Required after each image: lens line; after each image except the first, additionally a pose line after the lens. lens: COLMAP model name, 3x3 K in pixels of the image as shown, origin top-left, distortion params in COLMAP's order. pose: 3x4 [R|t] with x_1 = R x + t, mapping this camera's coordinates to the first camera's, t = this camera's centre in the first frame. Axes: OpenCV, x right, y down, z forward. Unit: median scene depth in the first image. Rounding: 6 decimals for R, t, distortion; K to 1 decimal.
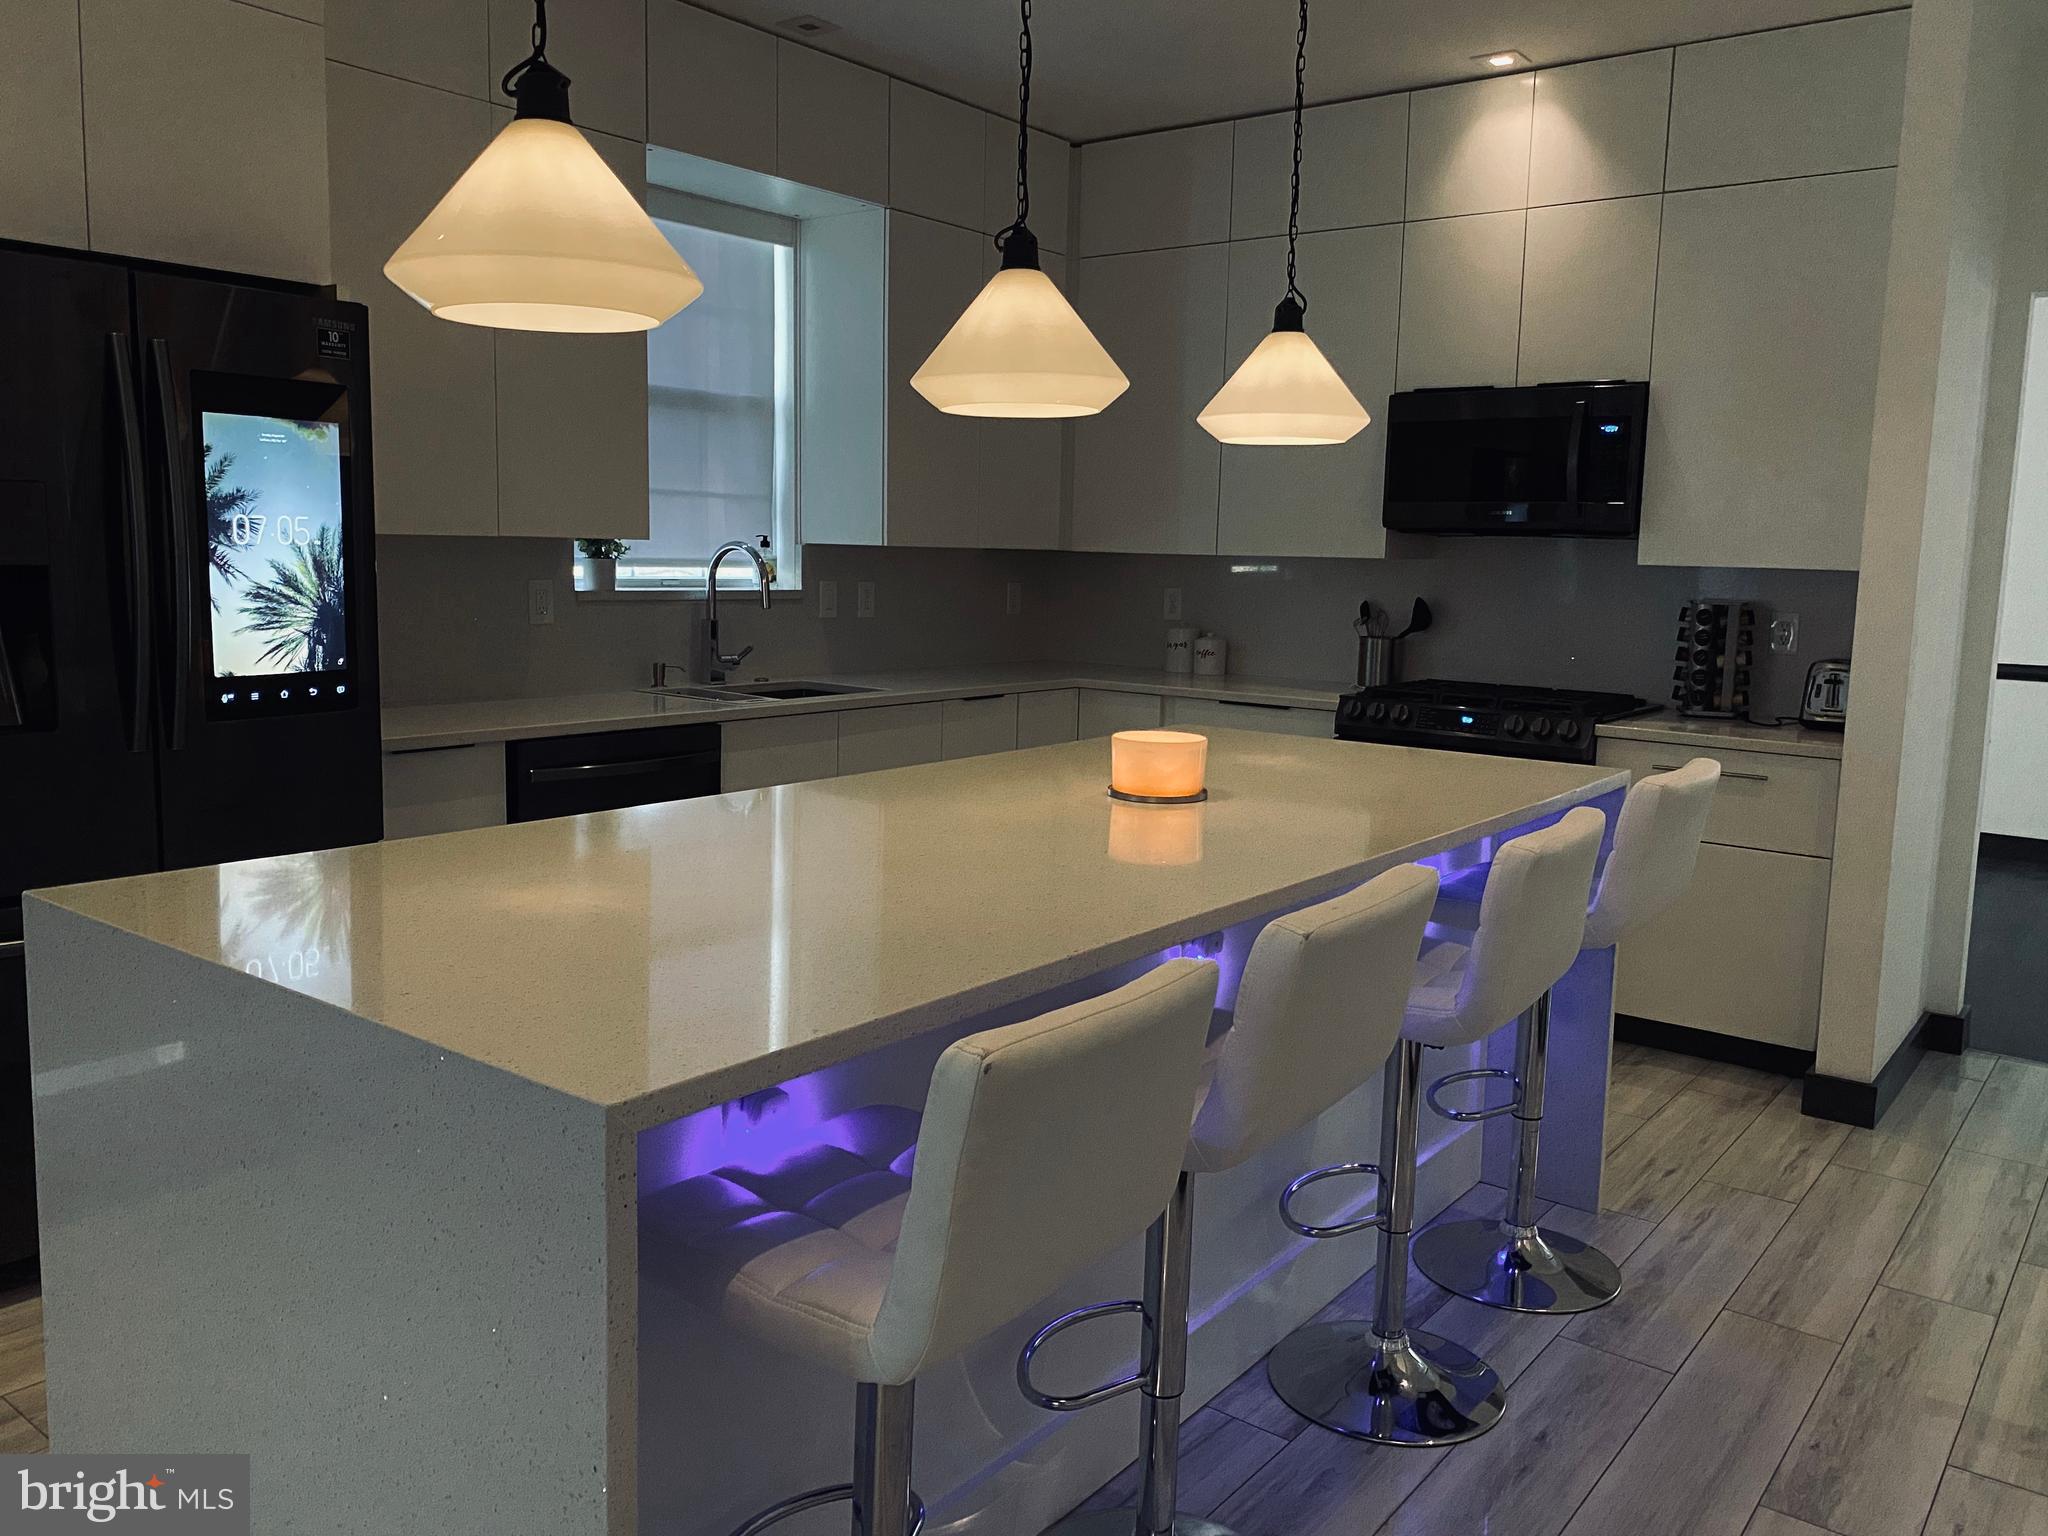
lens RADIAL K [[1565.0, 0, 1026.7], [0, 1565.0, 755.9], [0, 0, 1]] dist [0.016885, -0.018482]
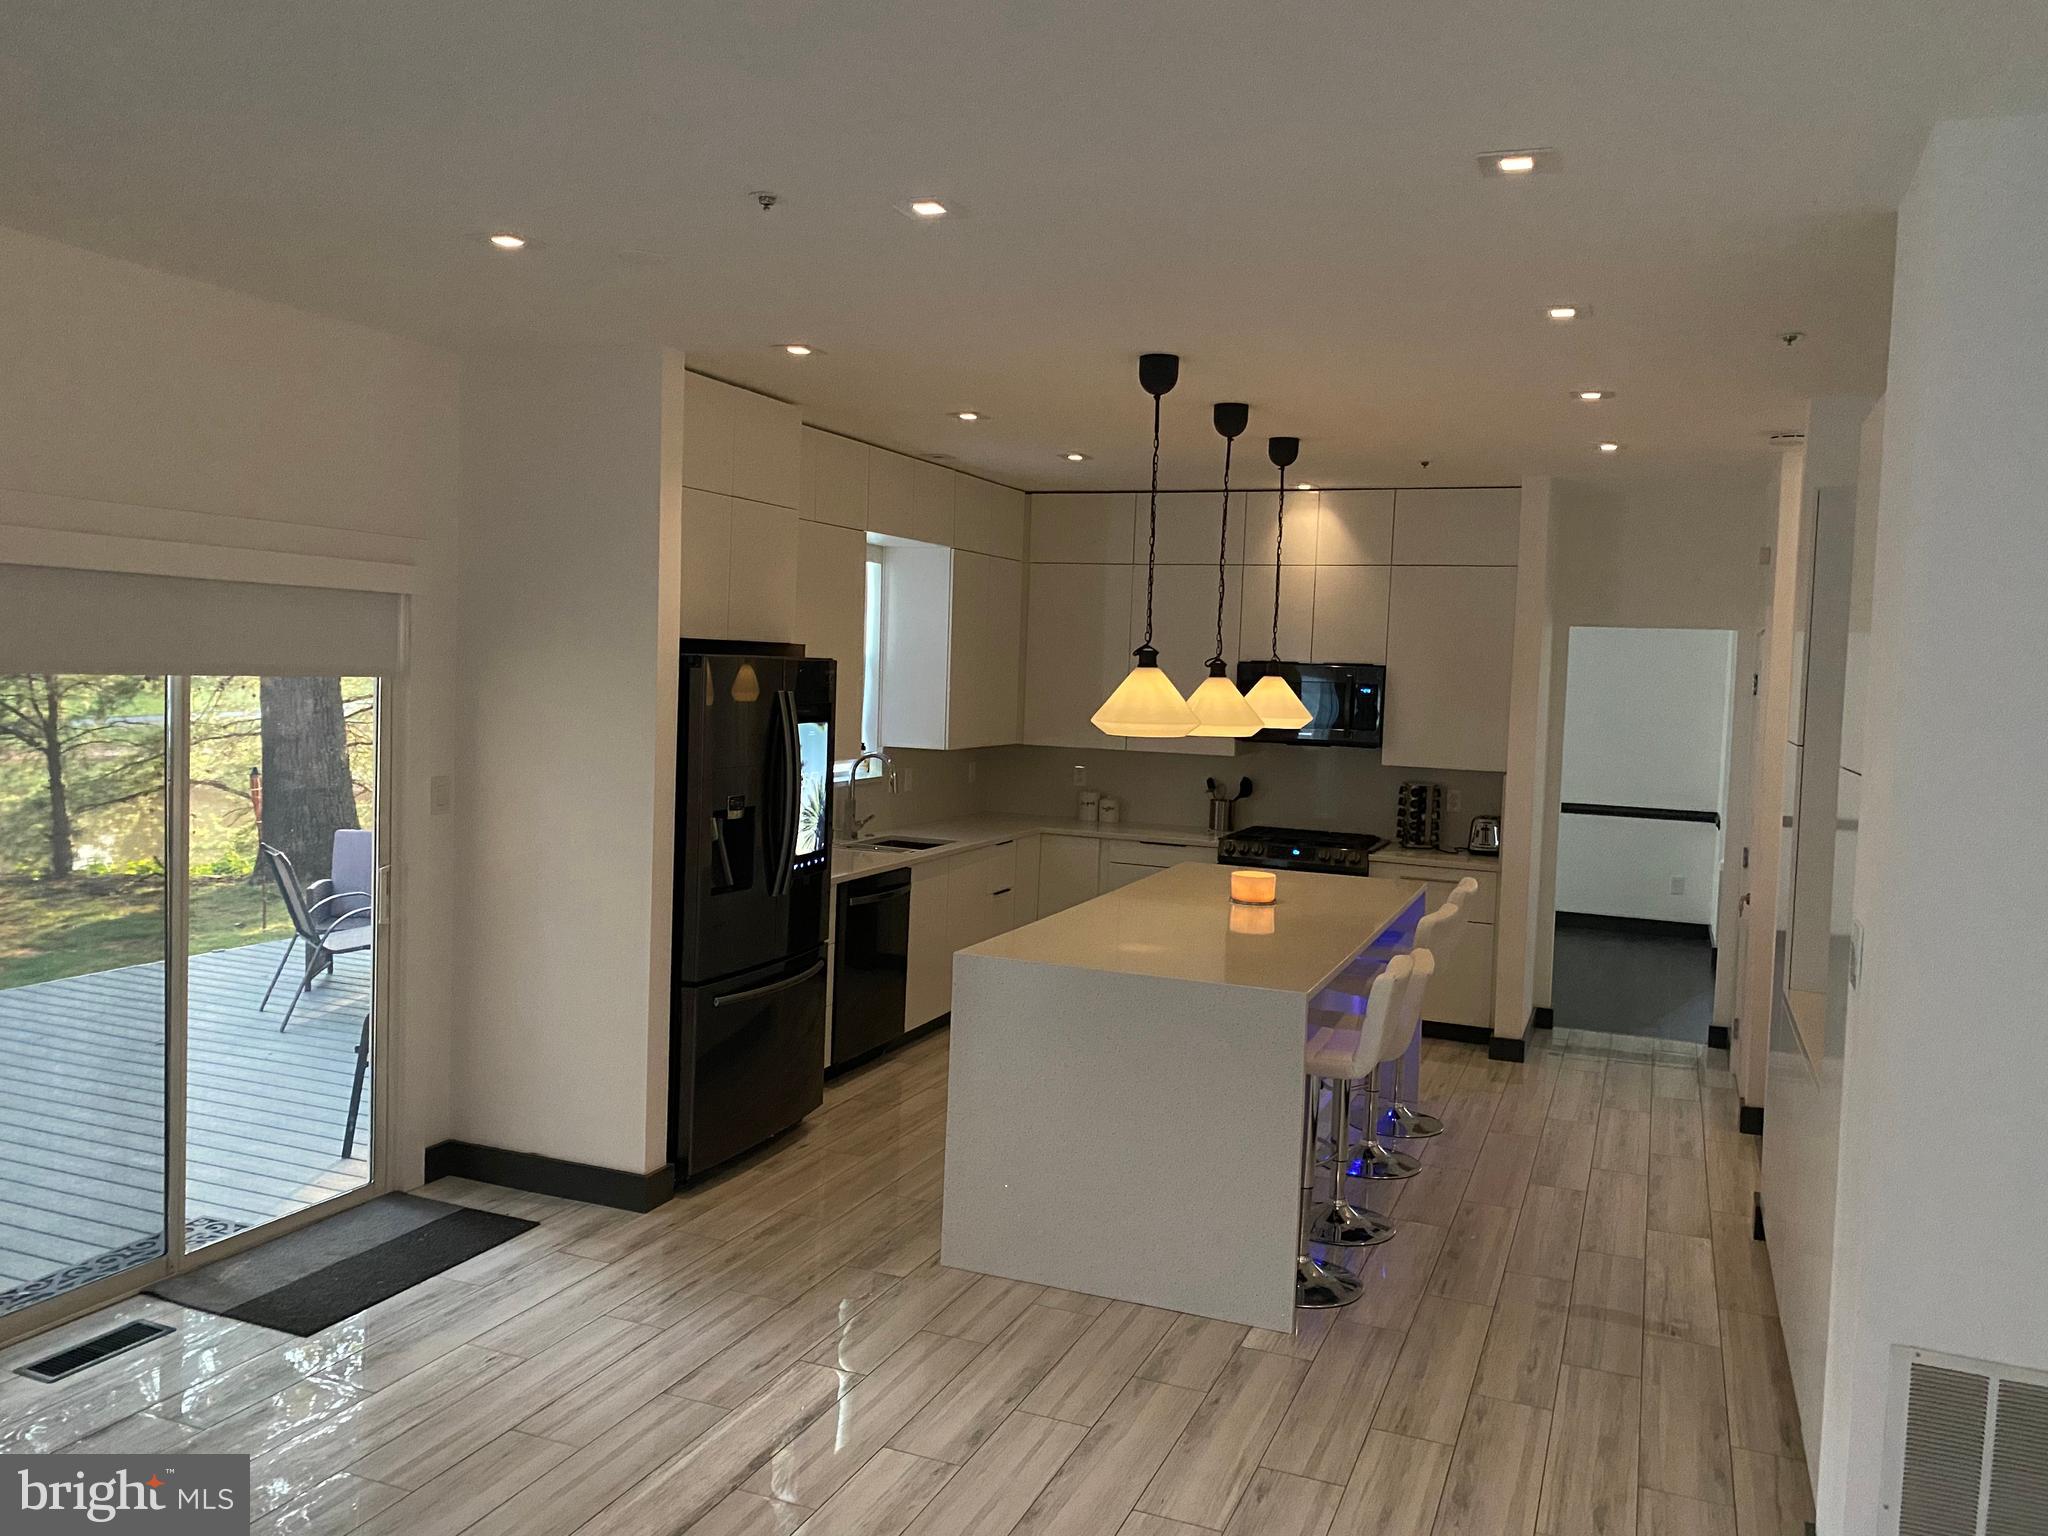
lens RADIAL K [[1565.0, 0, 1031.5], [0, 1565.0, 729.2], [0, 0, 1]] dist [0.016885, -0.018482]
pose [[0.961621, -0.001569, 0.274375, -0.553859], [0.023825, 0.996684, -0.077803, -0.035884], [-0.273343, 0.081354, 0.958470, -0.696393]]
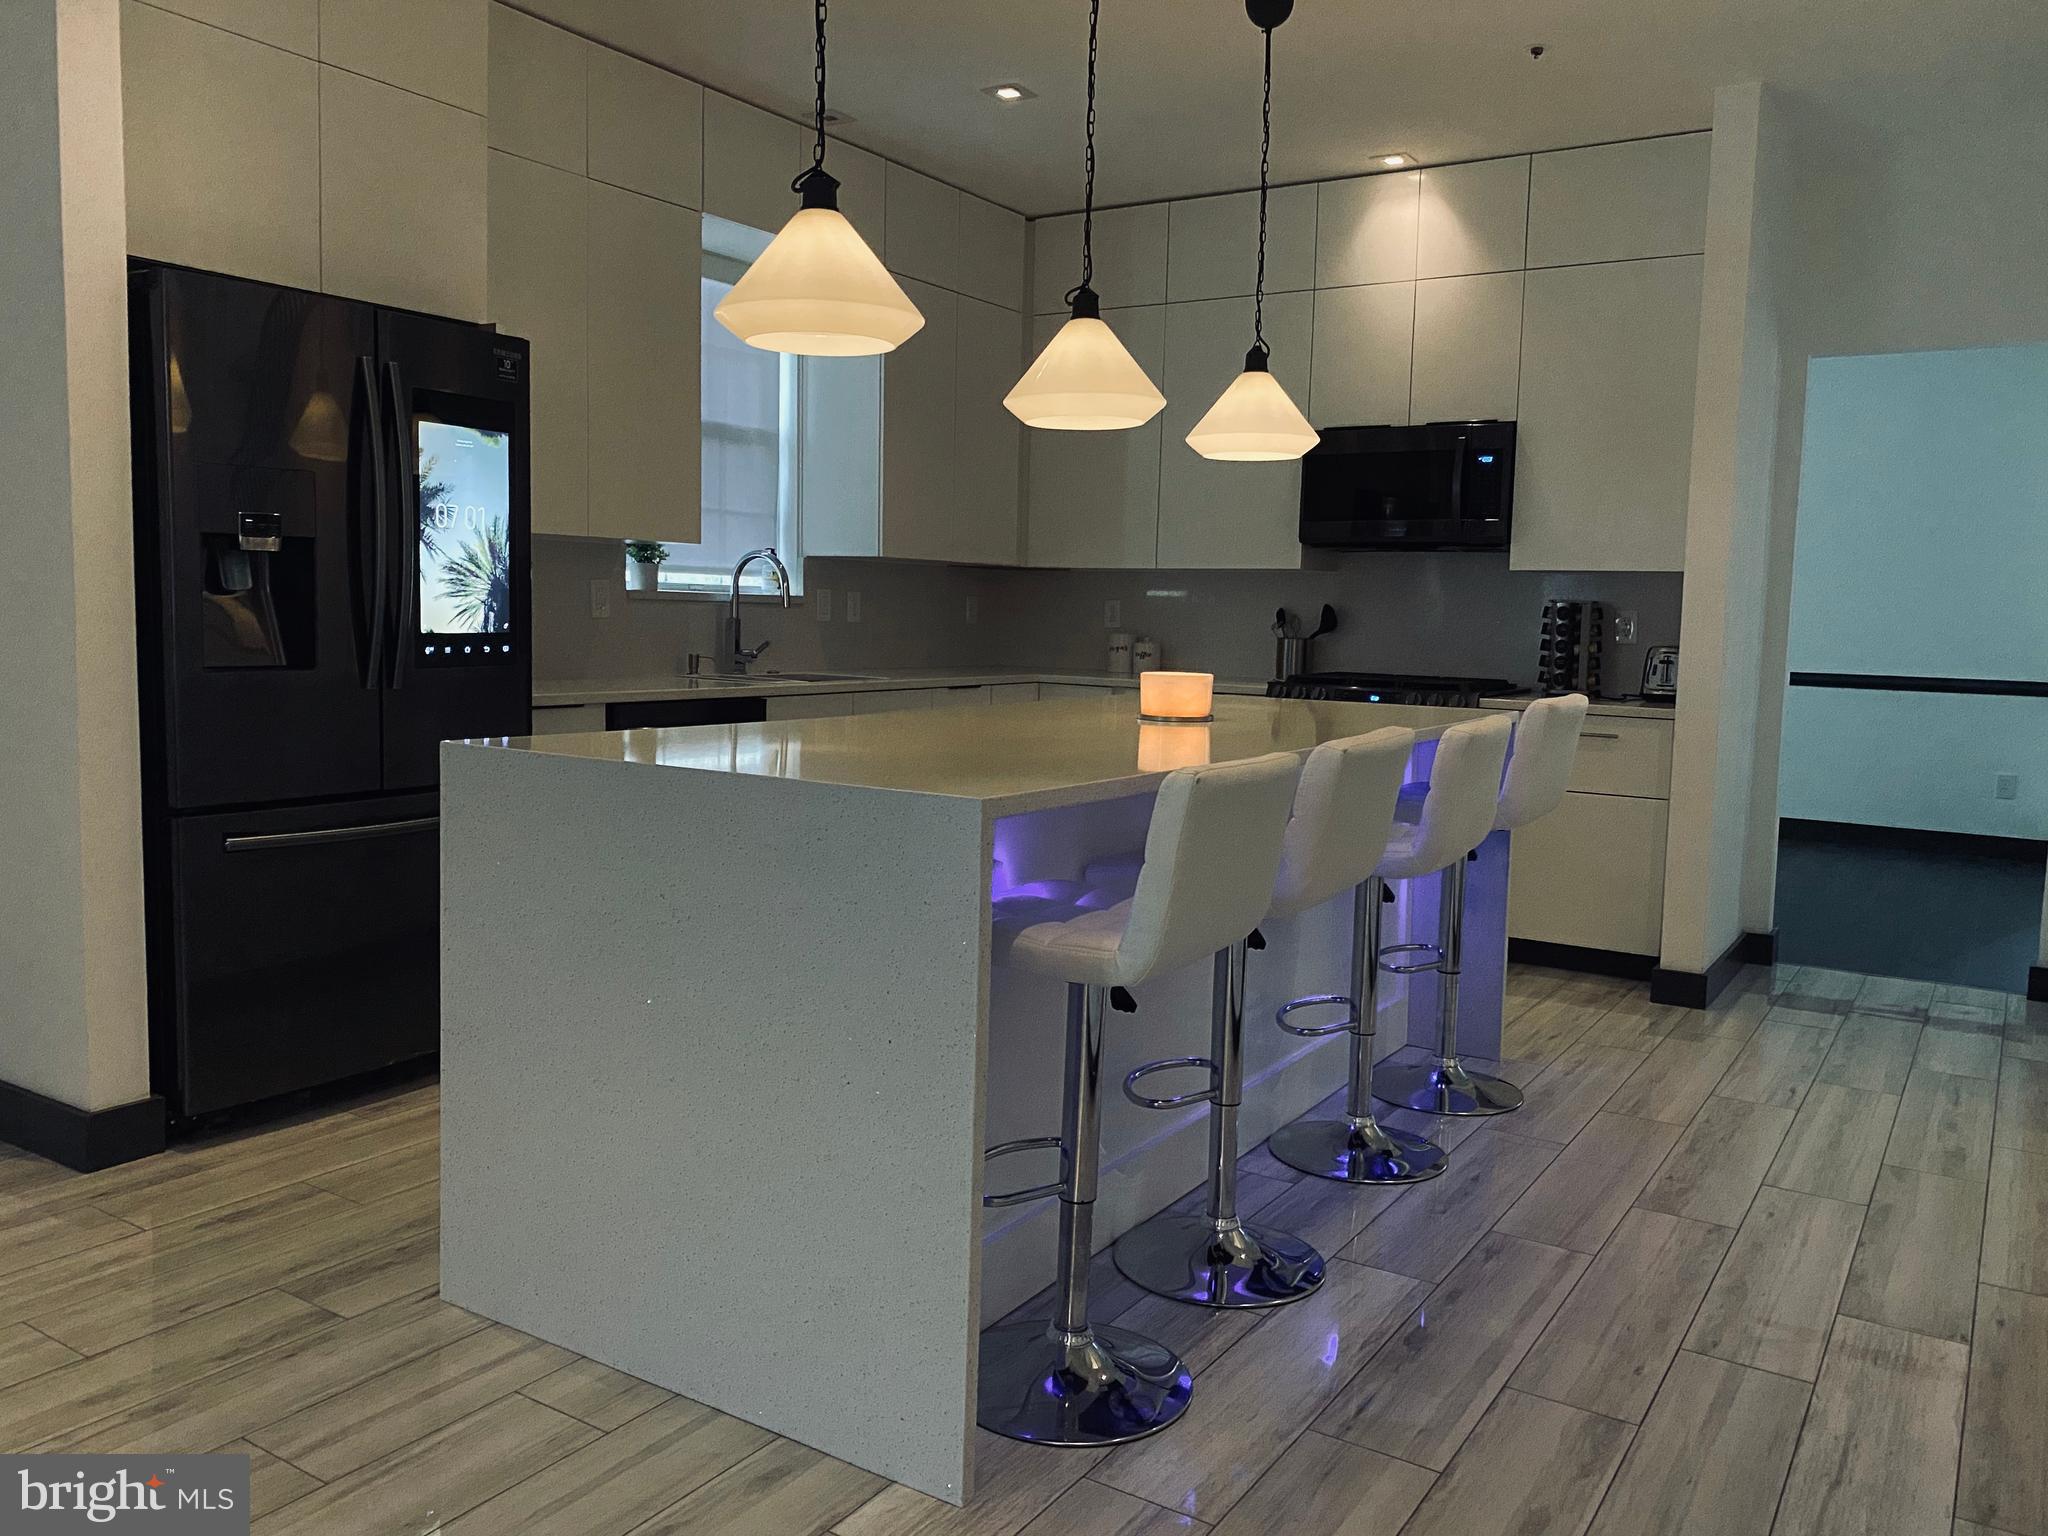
lens RADIAL K [[1565.0, 0, 1020.2], [0, 1565.0, 761.4], [0, 0, 1]] dist [0.016885, -0.018482]
pose [[0.996236, -0.007617, 0.086343, -0.109511], [0.010441, 0.999424, -0.032294, 0.070188], [-0.086047, 0.033074, 0.995742, -0.201059]]
